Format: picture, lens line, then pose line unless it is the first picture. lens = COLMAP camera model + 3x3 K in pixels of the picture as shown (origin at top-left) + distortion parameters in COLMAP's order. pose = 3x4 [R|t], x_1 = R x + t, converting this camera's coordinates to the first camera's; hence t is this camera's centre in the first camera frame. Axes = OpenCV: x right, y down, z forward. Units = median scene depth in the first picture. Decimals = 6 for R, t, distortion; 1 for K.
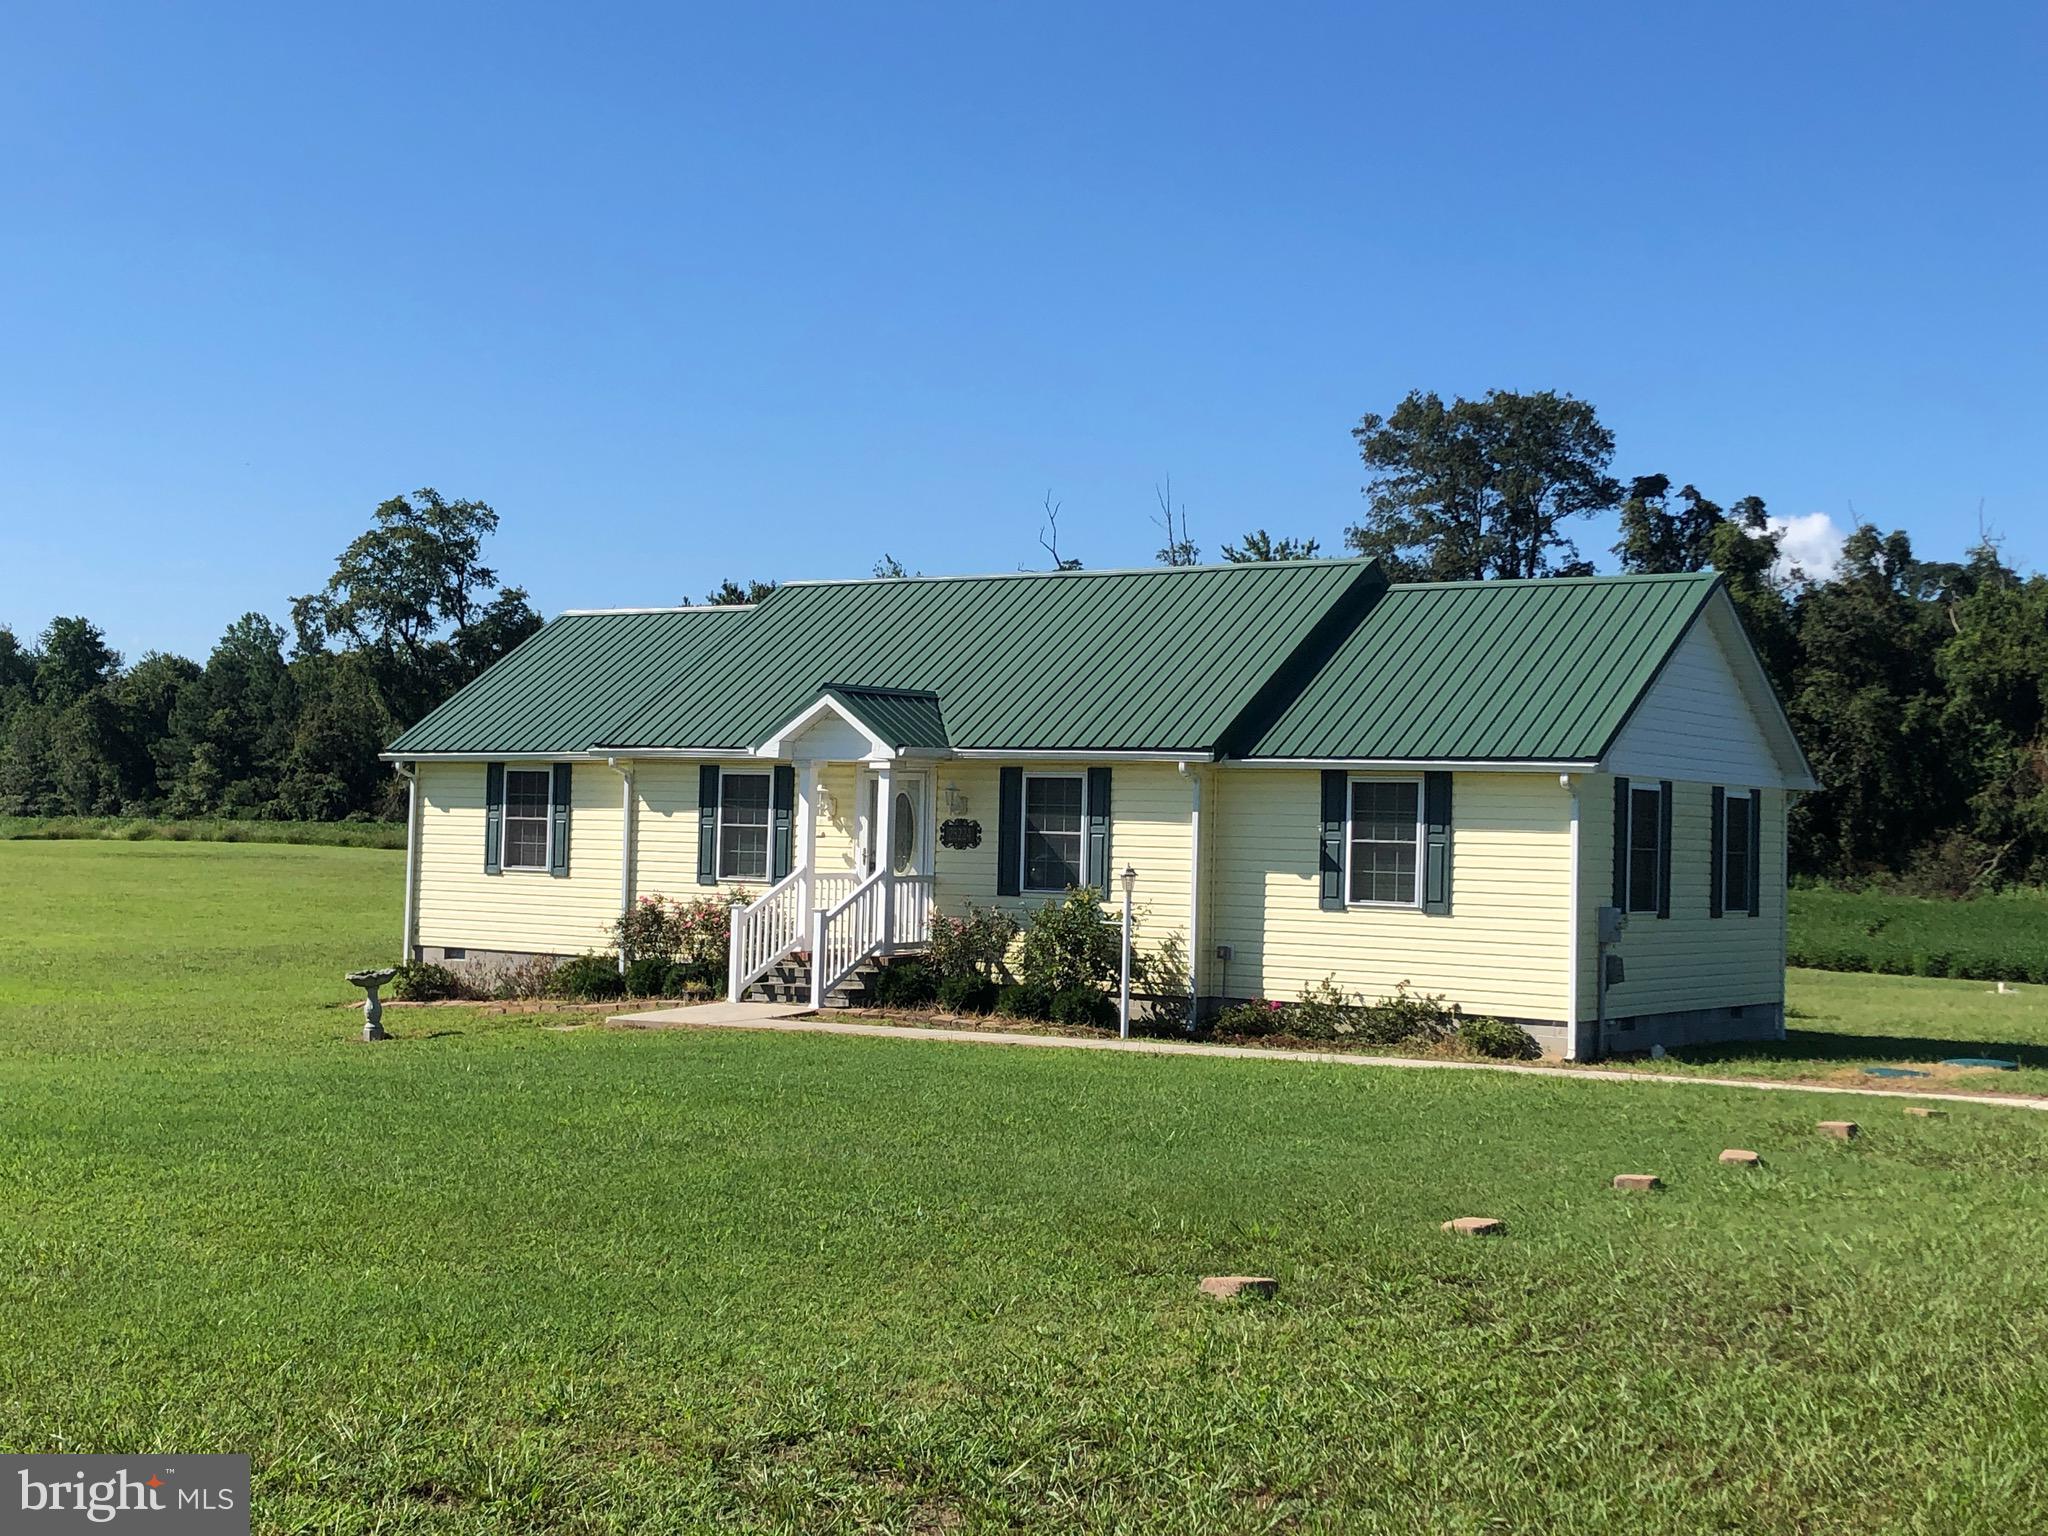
lens RADIAL K [[2714.1, 0, 1003.6], [0, 2714.1, 763.9], [0, 0, 1]] dist [0.119476, 0.000000]
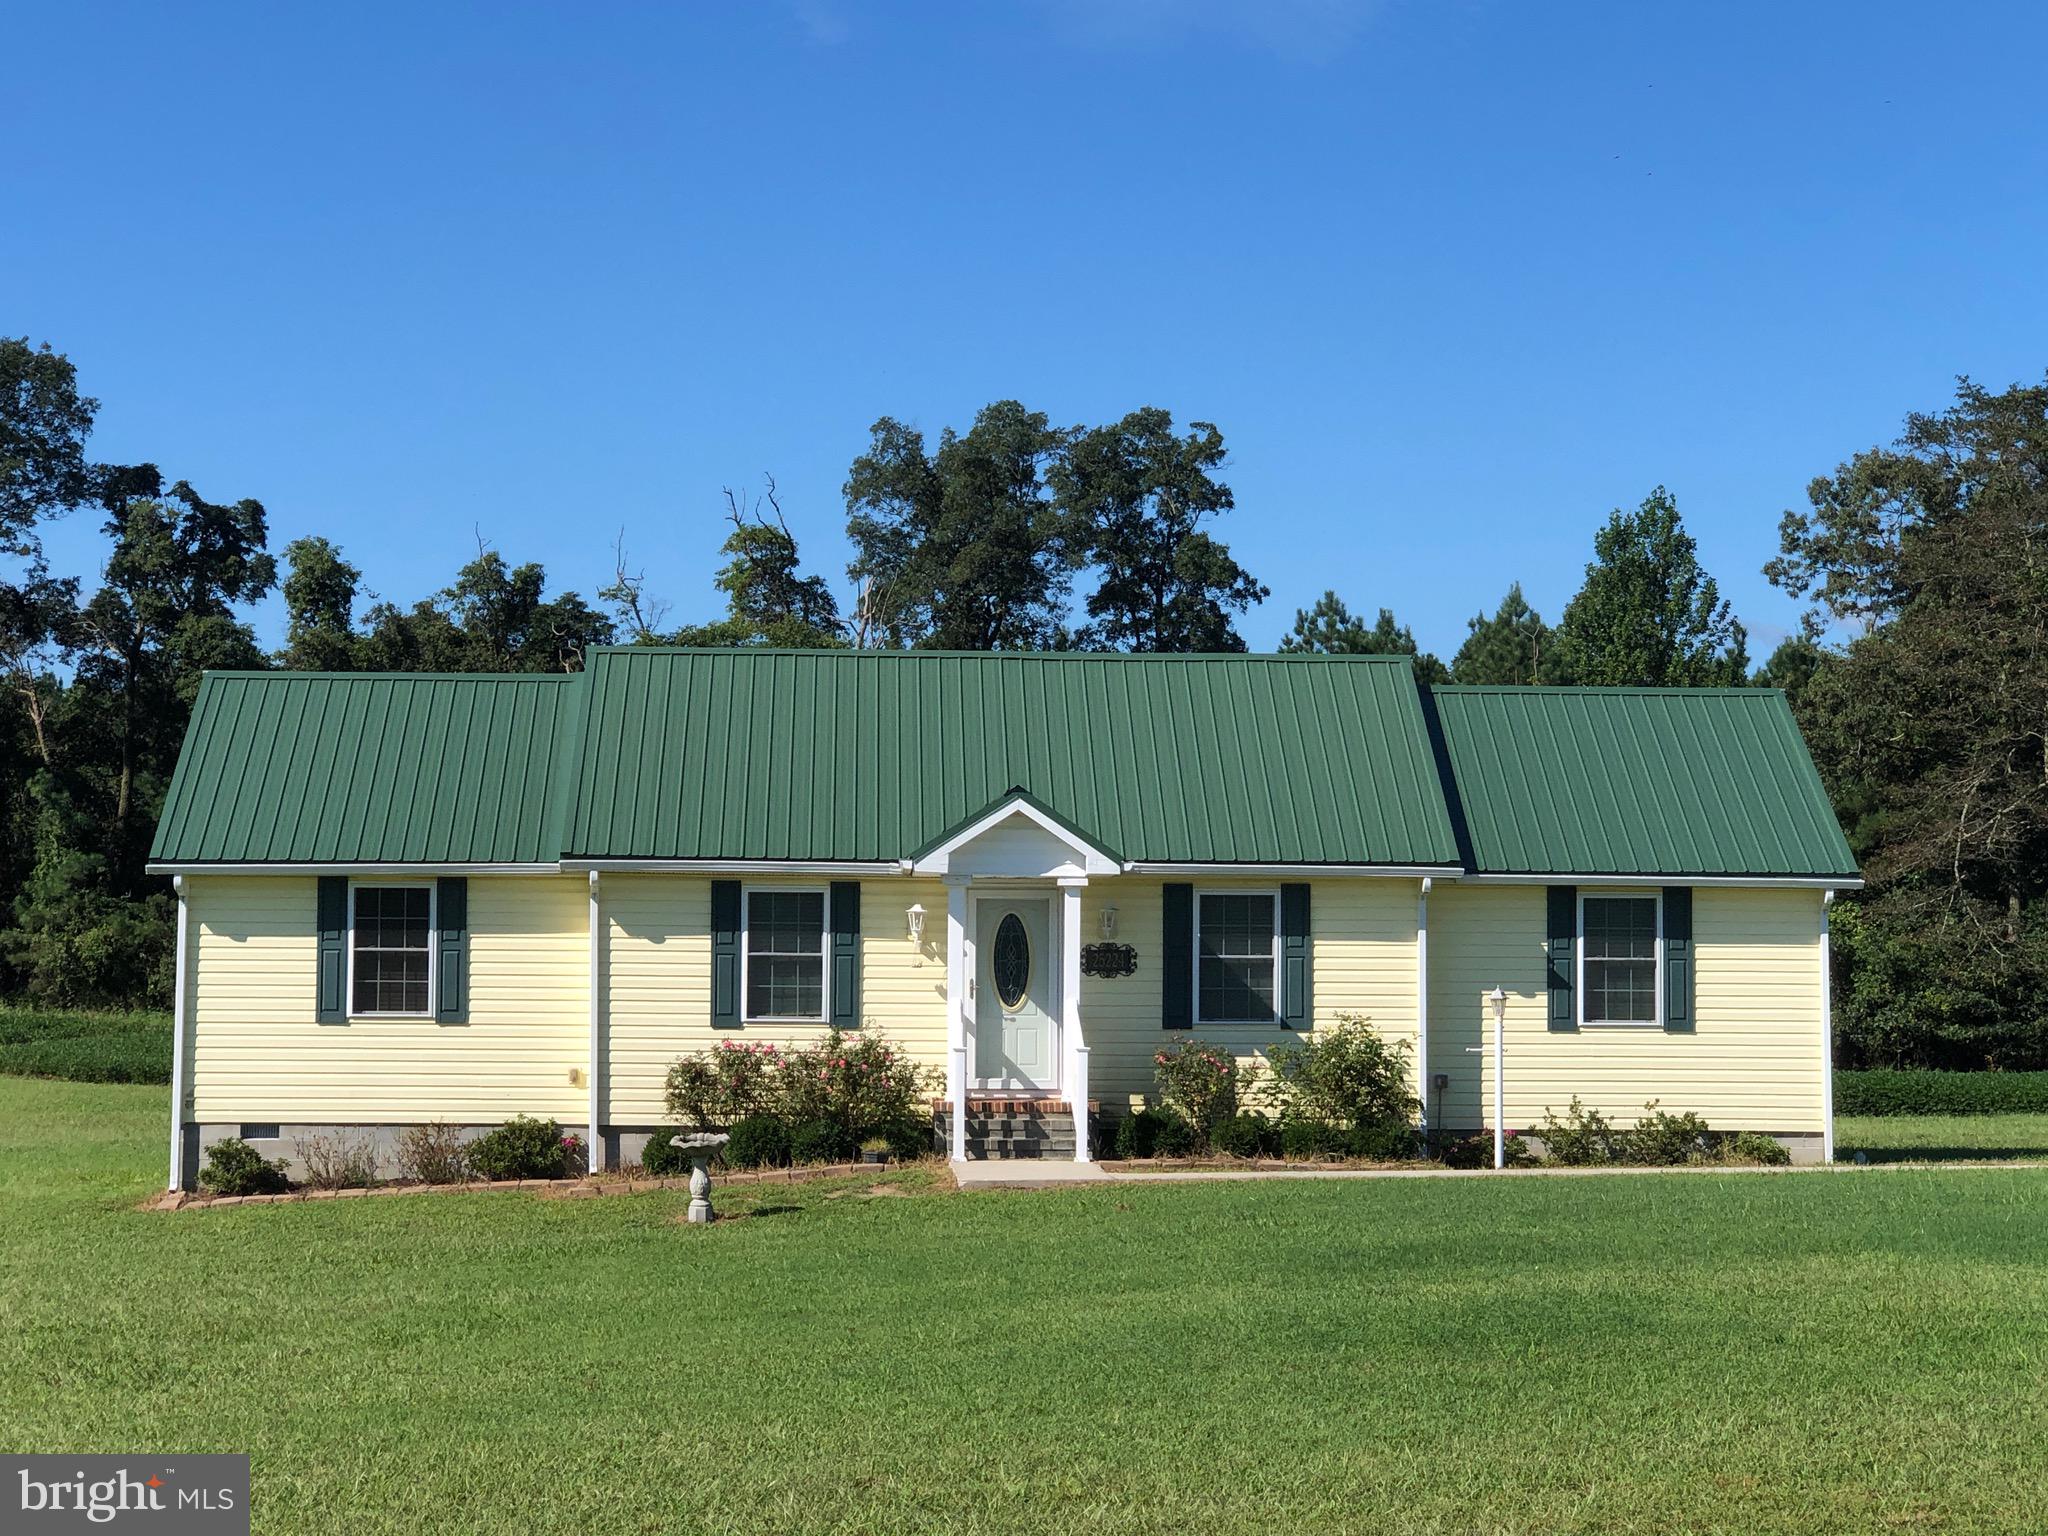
lens RADIAL K [[3992.8, 0, 1023.2], [0, 3992.8, 775.8], [0, 0, 1]] dist [0.032488, 0.000000]
pose [[0.792604, 0.011089, 0.609636, -0.838058], [-0.000848, 0.999854, -0.017085, -0.011548], [-0.609736, 0.013024, 0.792498, -0.004465]]
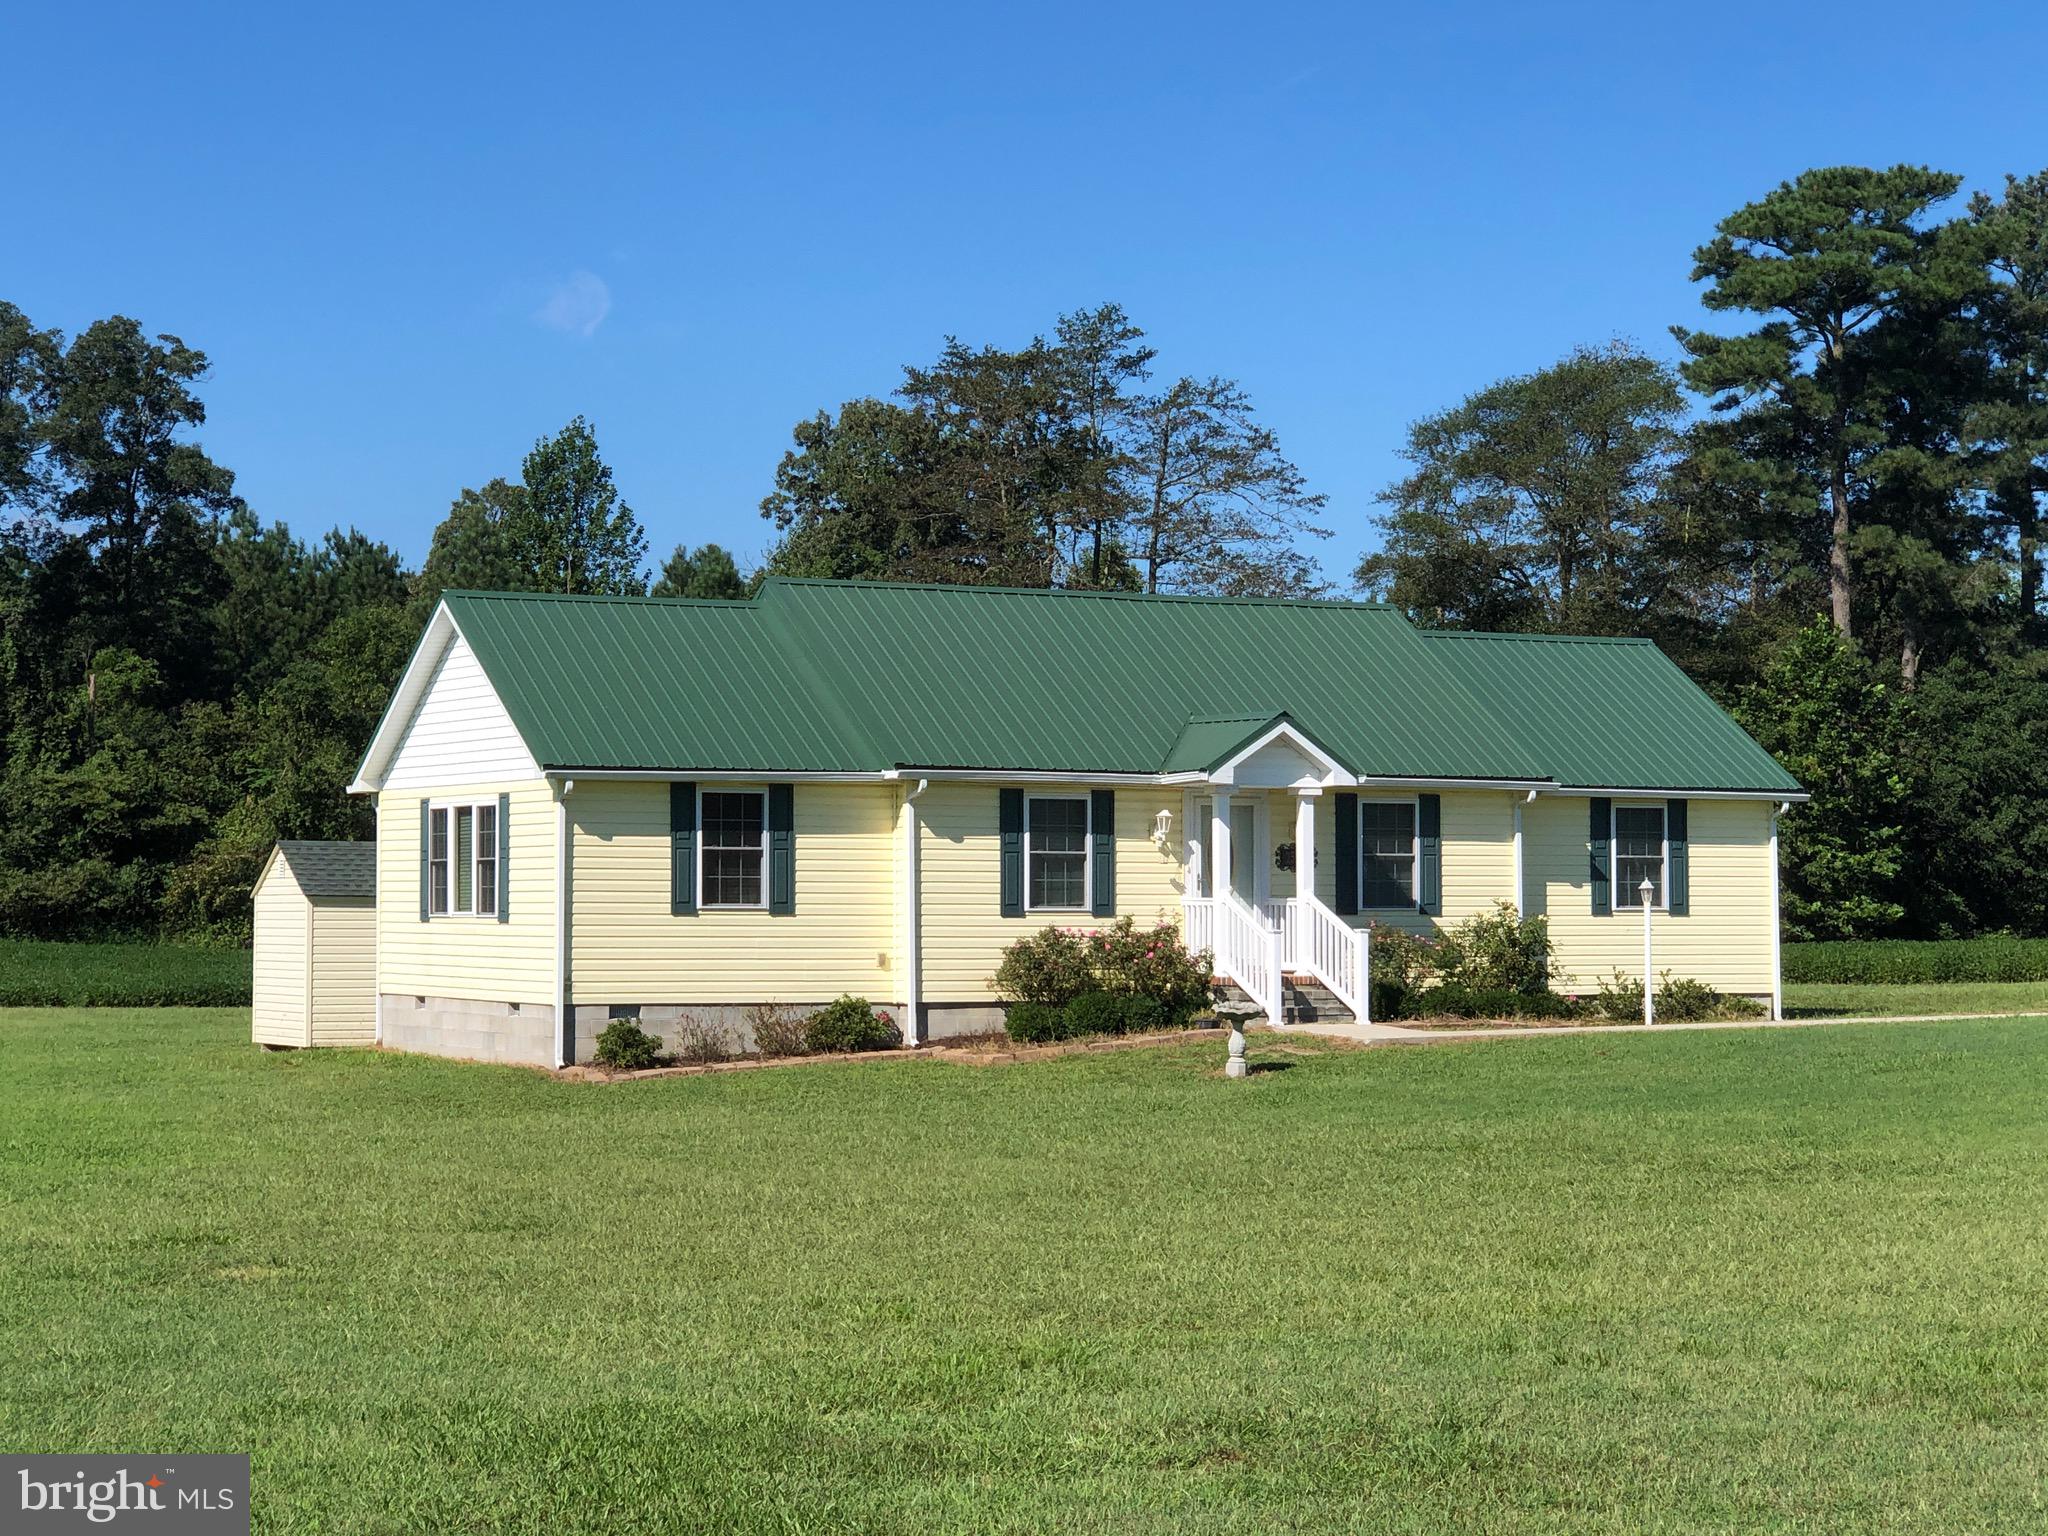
lens RADIAL K [[3992.8, 0, 1013.7], [0, 3992.8, 761.2], [0, 0, 1]] dist [0.032488, 0.000000]
pose [[0.464660, 0.005297, 0.885473, -1.448544], [-0.011554, 0.999933, 0.000081, -0.009913], [-0.885414, -0.010268, 0.464691, 0.391686]]
